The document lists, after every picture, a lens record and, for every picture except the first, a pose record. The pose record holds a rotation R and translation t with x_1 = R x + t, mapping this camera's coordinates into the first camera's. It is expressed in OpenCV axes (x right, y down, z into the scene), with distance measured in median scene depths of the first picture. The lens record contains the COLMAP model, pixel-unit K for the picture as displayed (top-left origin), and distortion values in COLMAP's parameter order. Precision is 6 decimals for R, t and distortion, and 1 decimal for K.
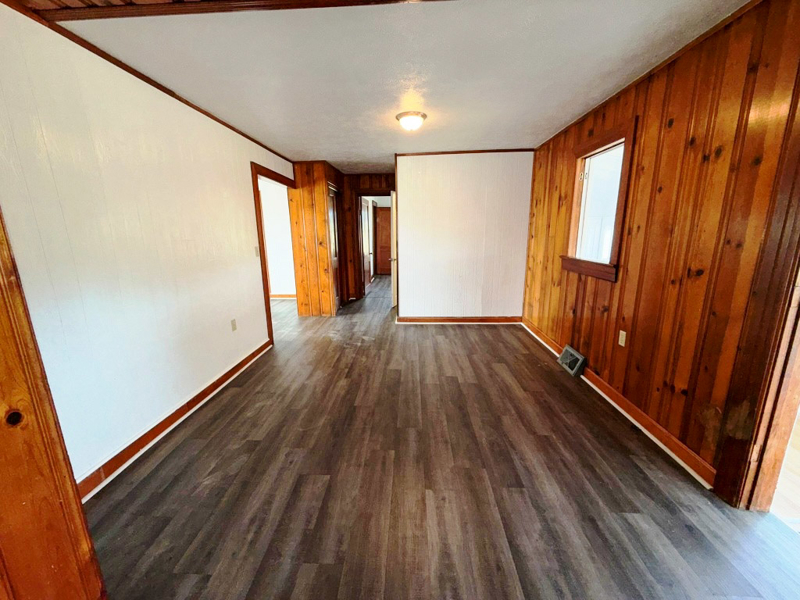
lens RADIAL K [[318.3, 0, 396.6], [0, 318.3, 297.8], [0, 0, 1]] dist [-0.003269, 0.001239]
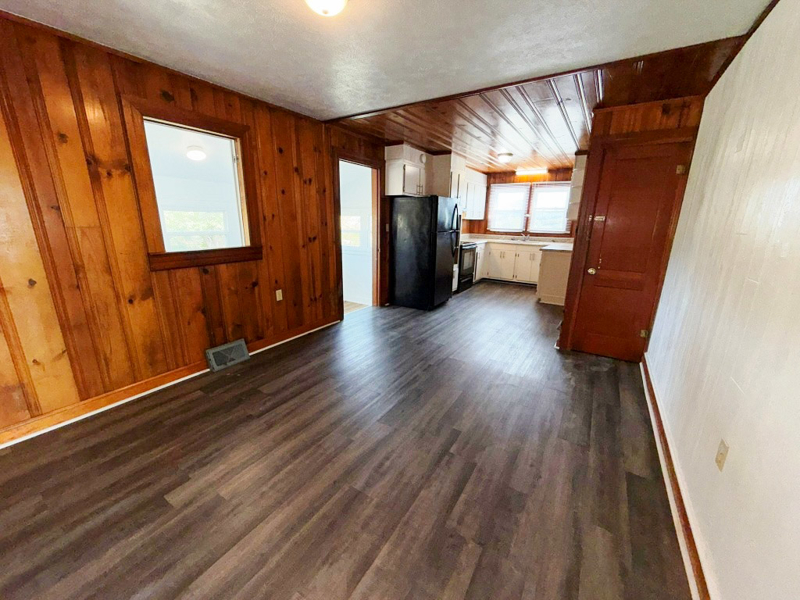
lens RADIAL K [[318.3, 0, 394.1], [0, 318.3, 301.1], [0, 0, 1]] dist [-0.003269, 0.001239]
pose [[-0.866585, -0.121915, 0.483907, -0.340142], [0.104060, 0.904234, 0.414164, -0.309515], [-0.488058, 0.409264, -0.770910, 1.505804]]
